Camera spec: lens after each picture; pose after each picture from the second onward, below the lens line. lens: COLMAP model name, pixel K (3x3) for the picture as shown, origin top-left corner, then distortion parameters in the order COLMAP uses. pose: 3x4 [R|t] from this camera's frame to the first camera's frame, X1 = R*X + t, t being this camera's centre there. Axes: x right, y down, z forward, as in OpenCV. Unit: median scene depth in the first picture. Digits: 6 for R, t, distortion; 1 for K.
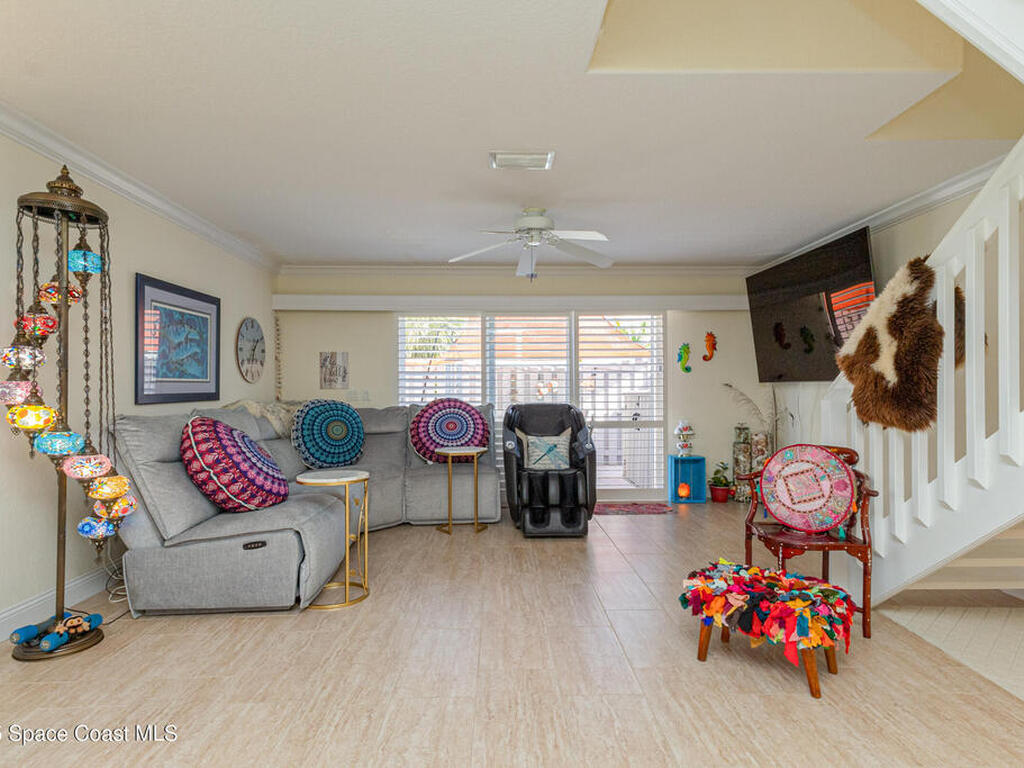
lens RADIAL K [[529.4, 0, 511.4], [0, 529.4, 394.6], [0, 0, 1]] dist [-0.000017, -0.000582]
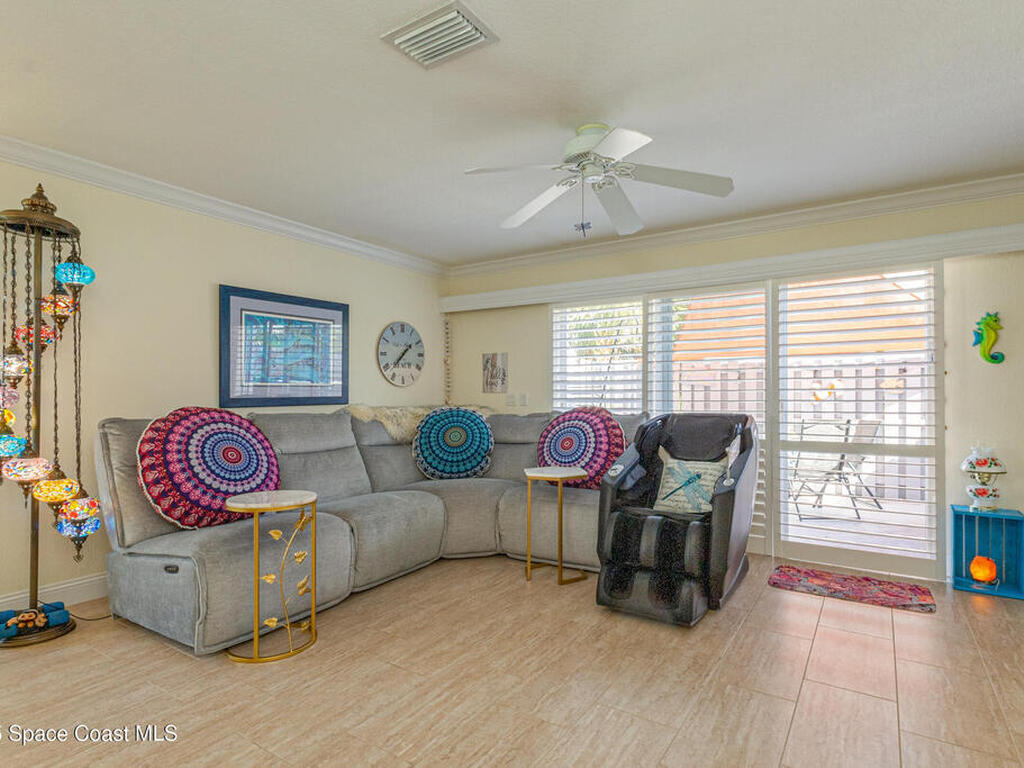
lens RADIAL K [[529.4, 0, 511.4], [0, 529.4, 394.6], [0, 0, 1]] dist [-0.000017, -0.000582]
pose [[0.840336, 0.001494, -0.542063, 0.216833], [-0.004669, 0.999979, -0.004482, -0.003414], [0.542045, 0.006297, 0.840326, 0.253488]]
